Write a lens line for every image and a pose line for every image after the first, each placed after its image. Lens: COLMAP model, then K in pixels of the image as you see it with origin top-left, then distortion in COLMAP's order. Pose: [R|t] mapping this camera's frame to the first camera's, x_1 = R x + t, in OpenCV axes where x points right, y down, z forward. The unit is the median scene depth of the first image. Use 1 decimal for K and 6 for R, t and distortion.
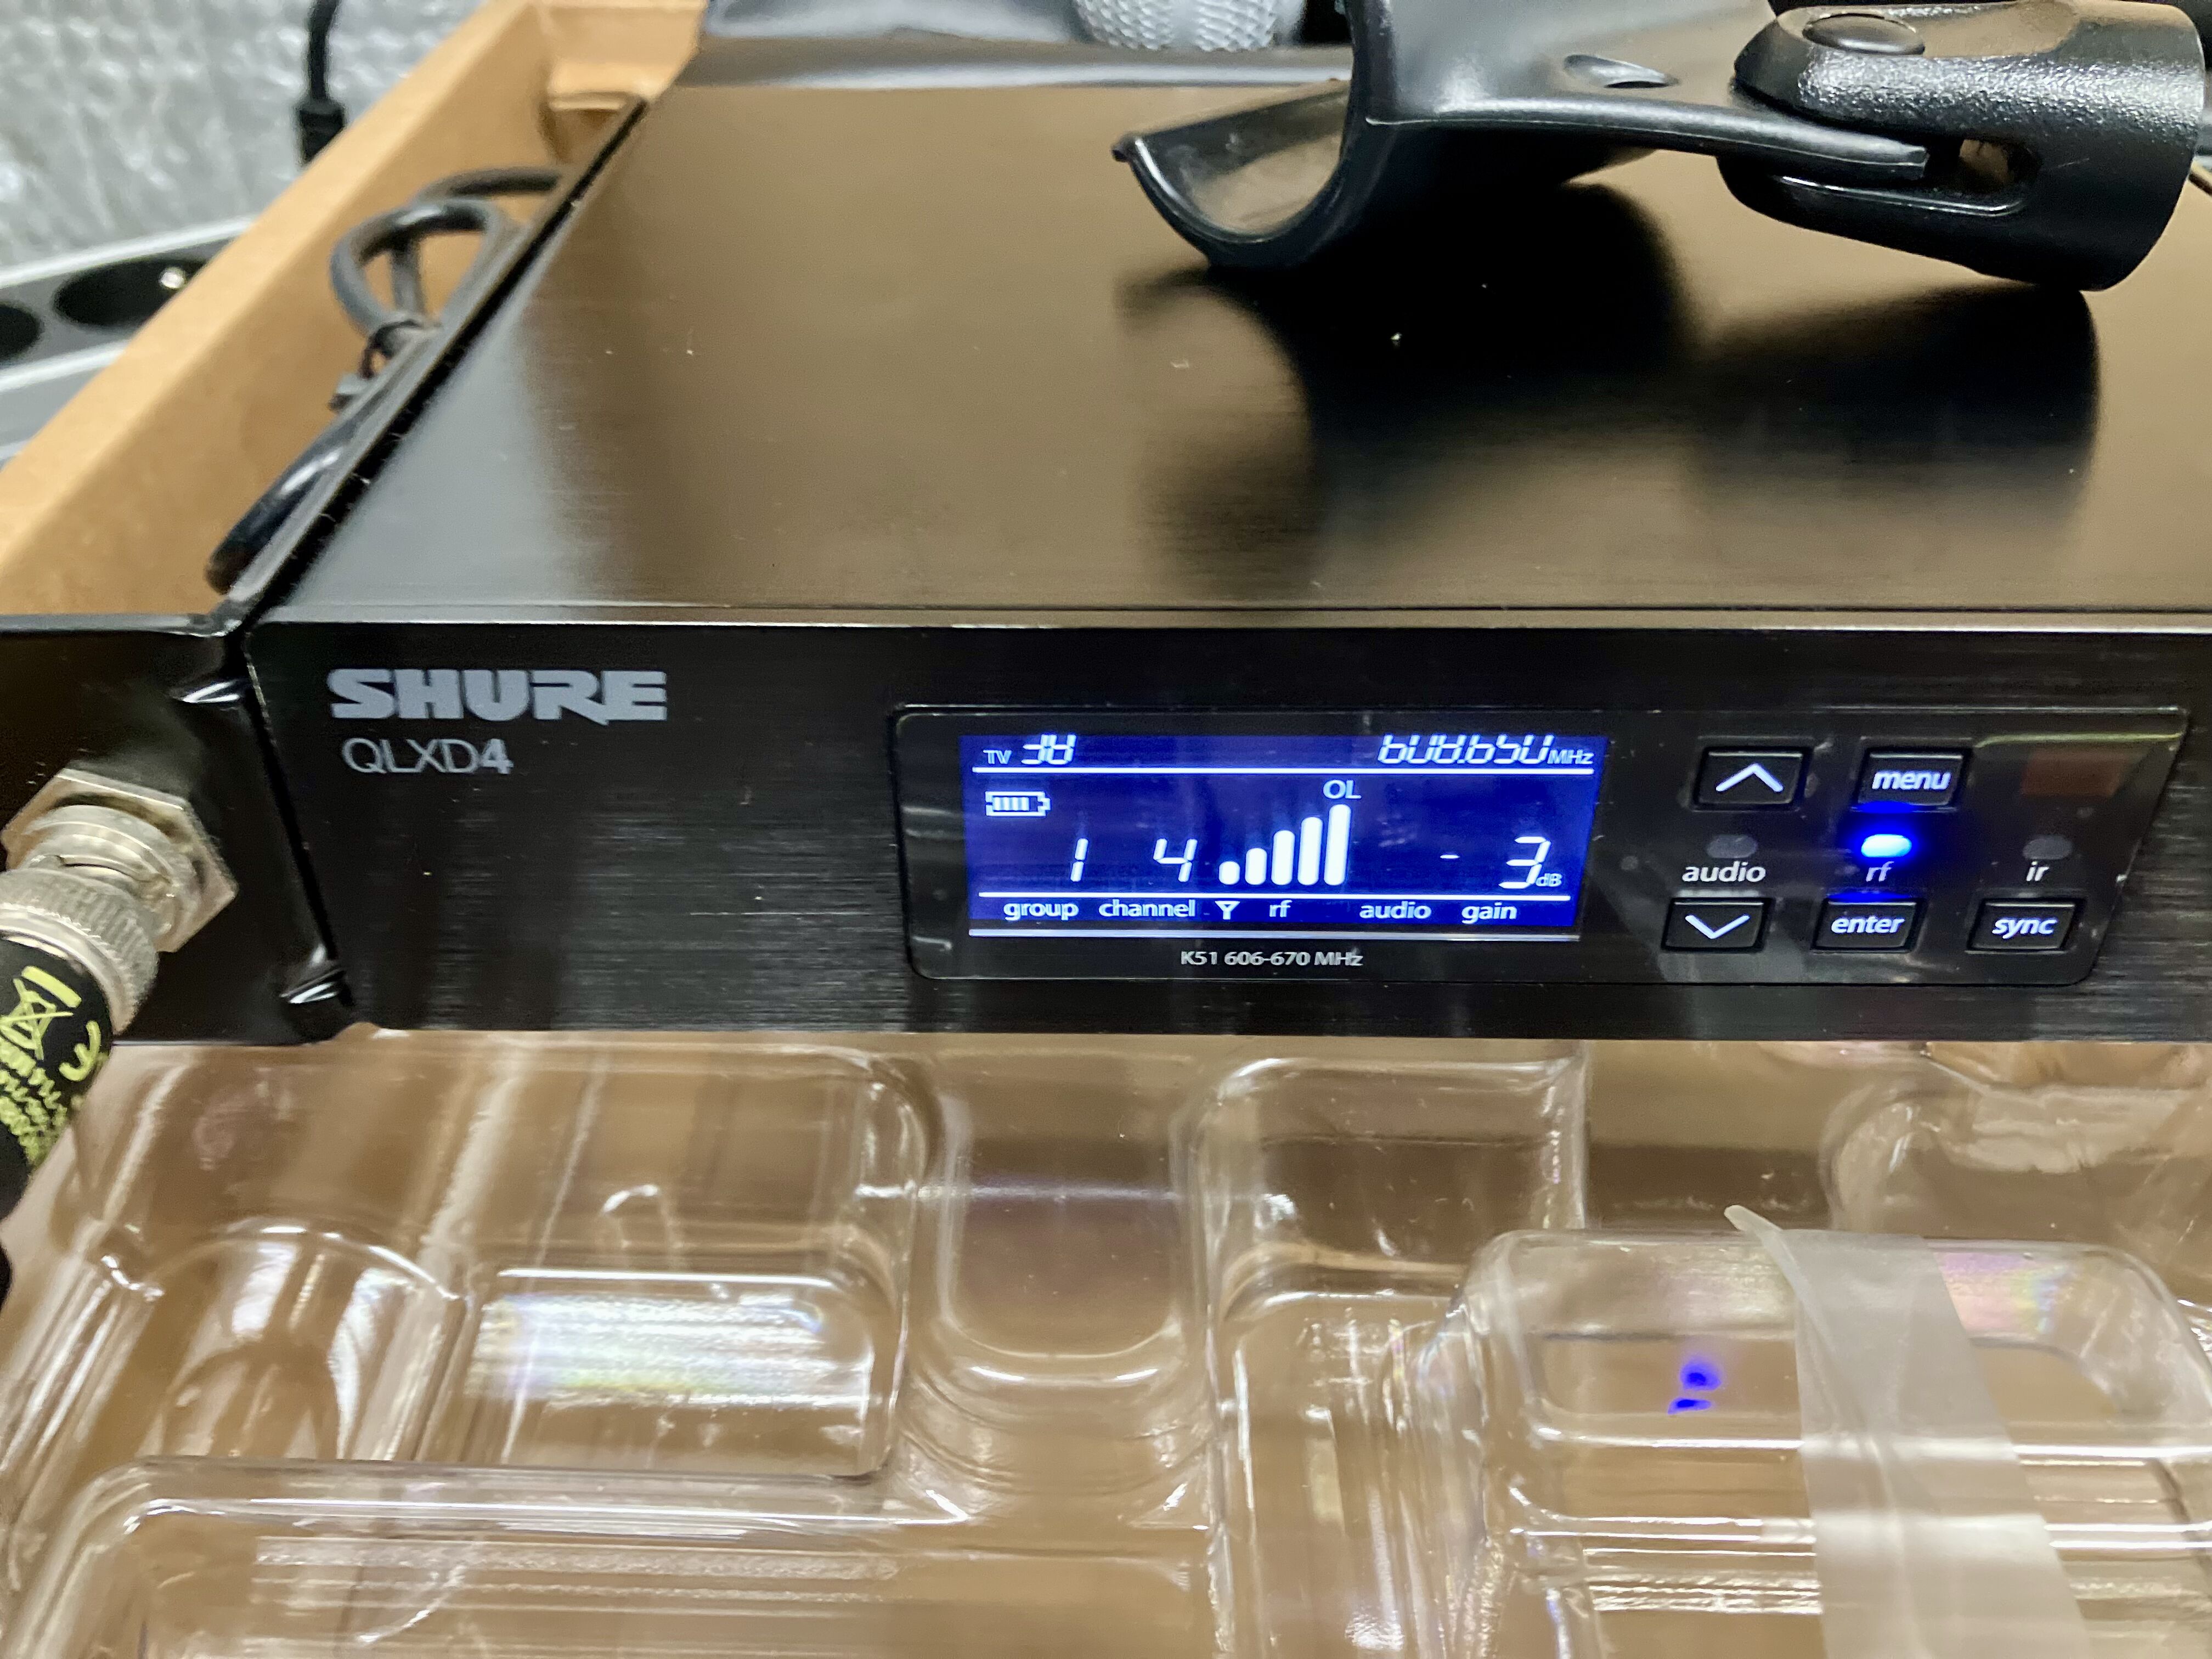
lens RADIAL K [[1839.7, 0, 1080.7], [0, 1839.7, 837.7], [0, 0, 1]] dist [0.019566, -0.042262]
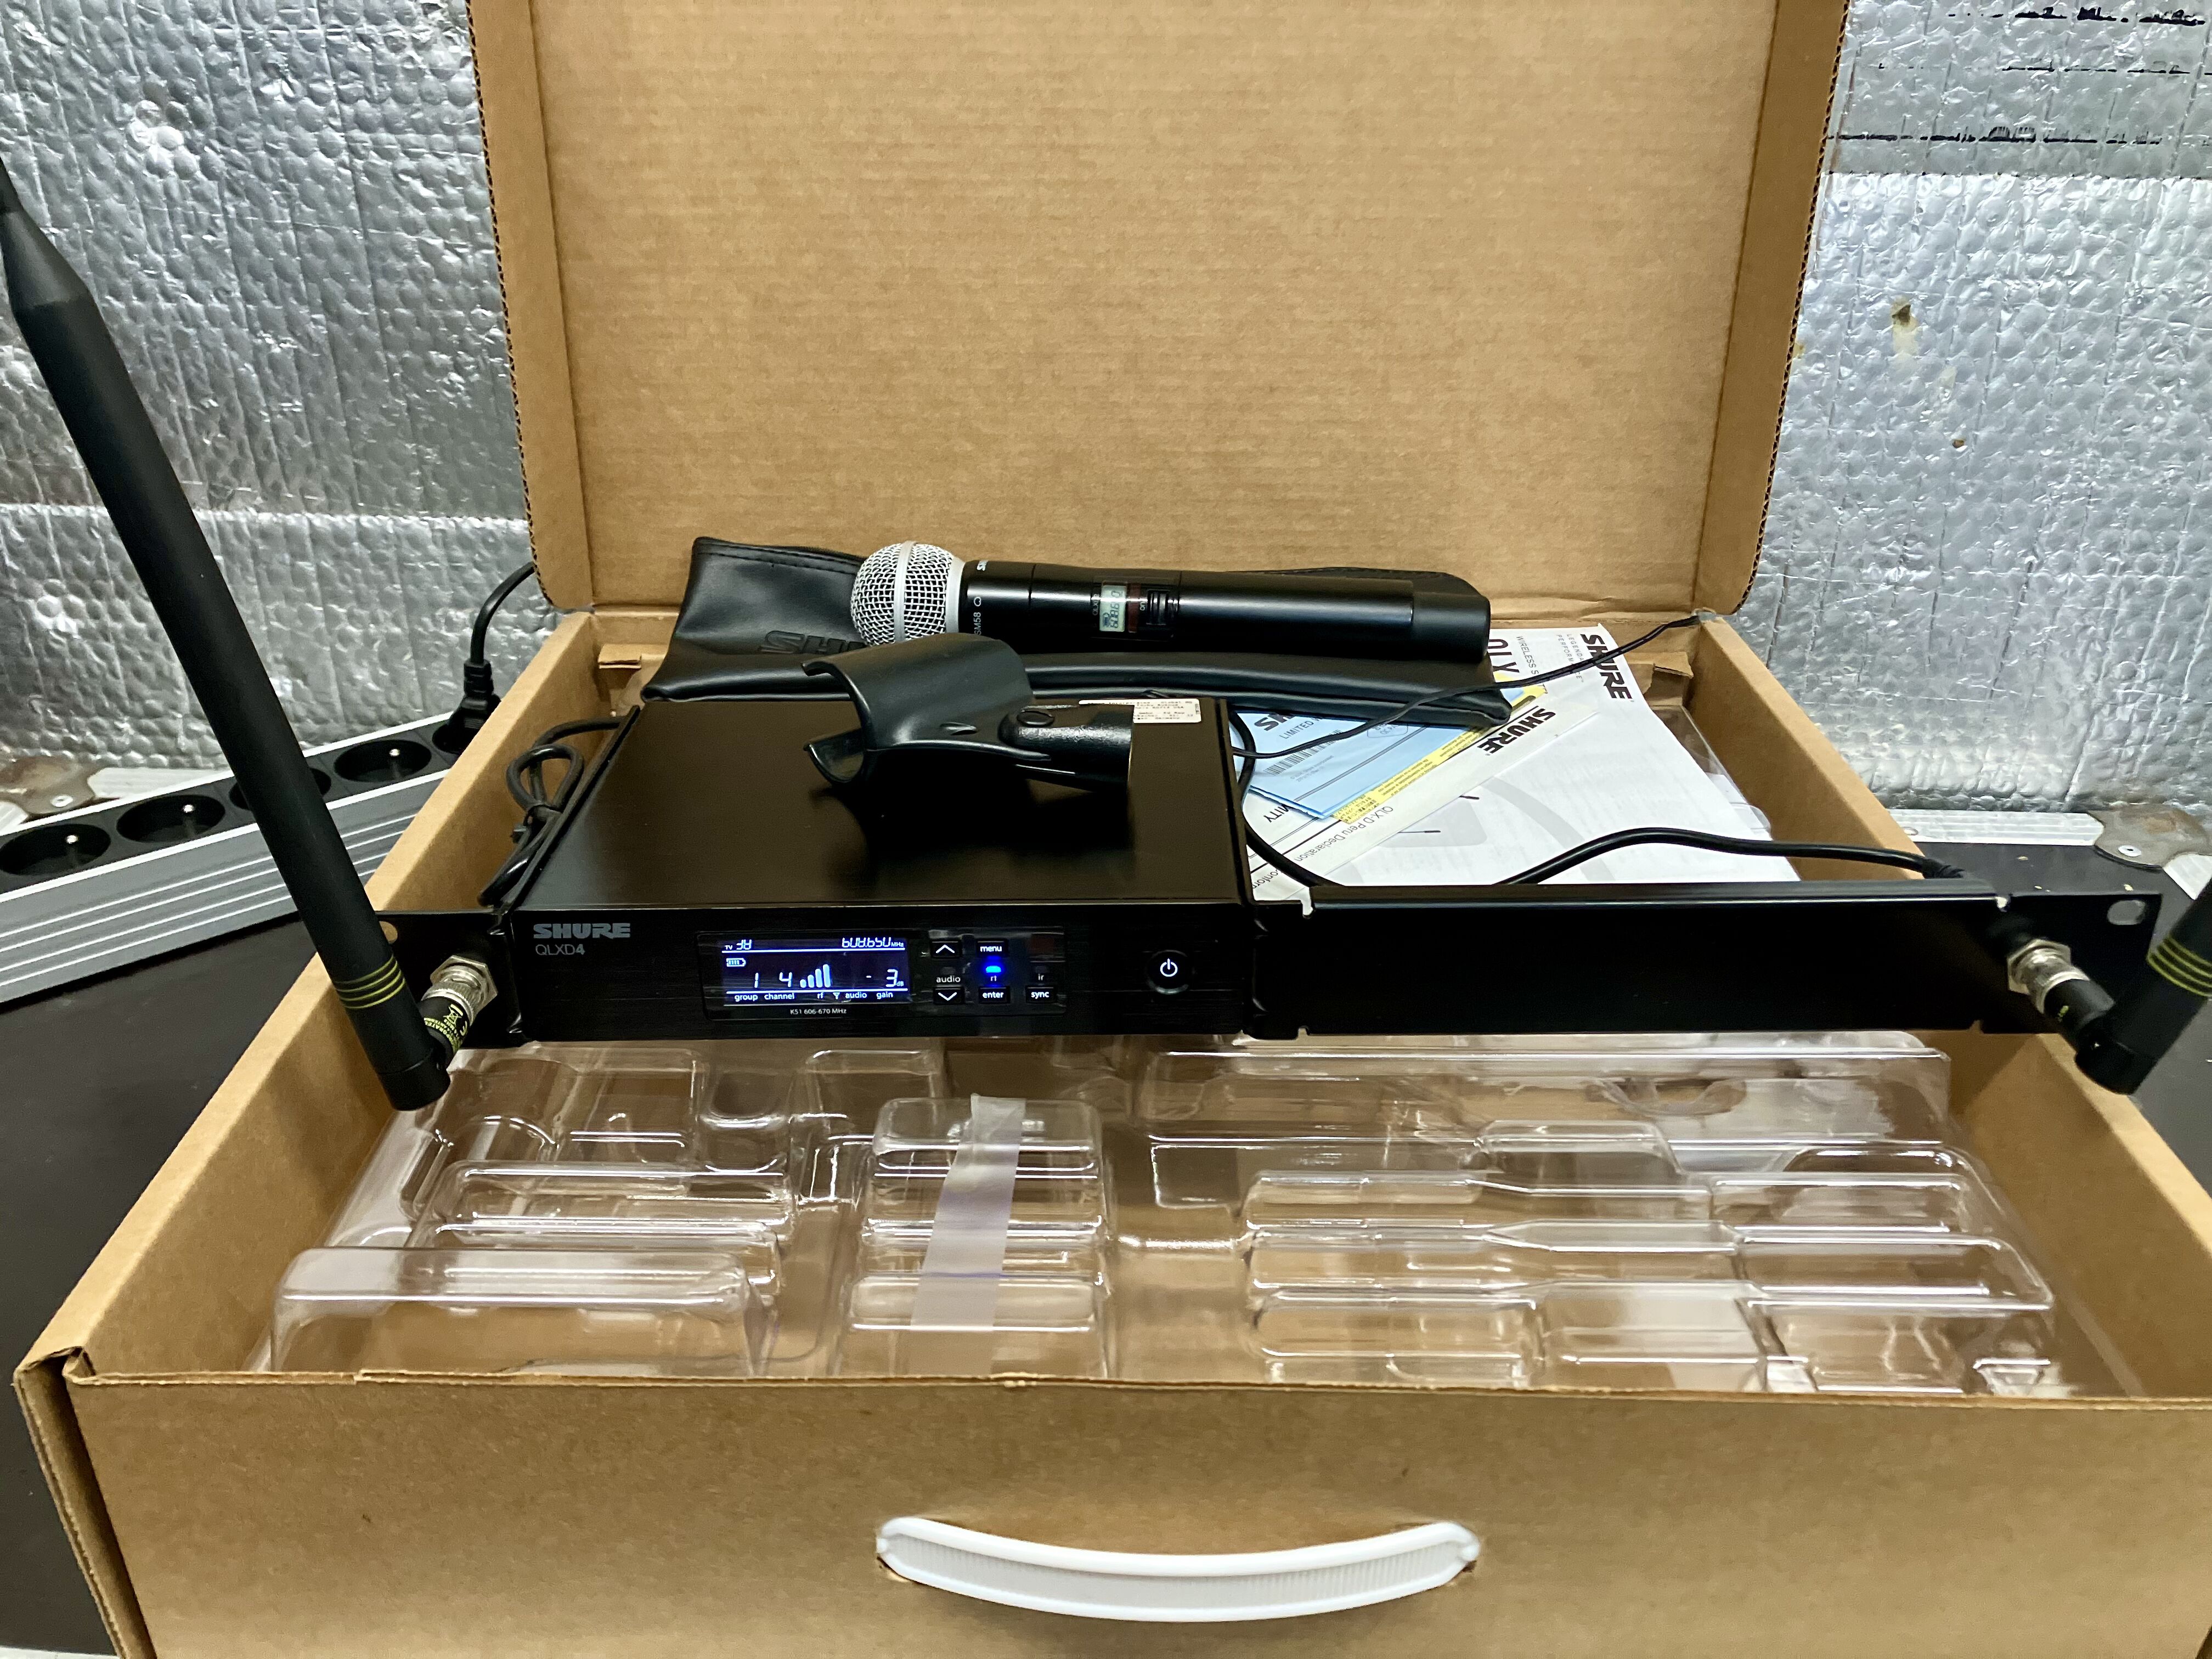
lens RADIAL K [[1839.7, 0, 1122.2], [0, 1839.7, 822.5], [0, 0, 1]] dist [0.019566, -0.042262]
pose [[0.999812, -0.015768, 0.011295, 0.632120], [0.017615, 0.981917, -0.188491, 0.374233], [-0.008118, 0.188655, 0.982010, -2.331454]]
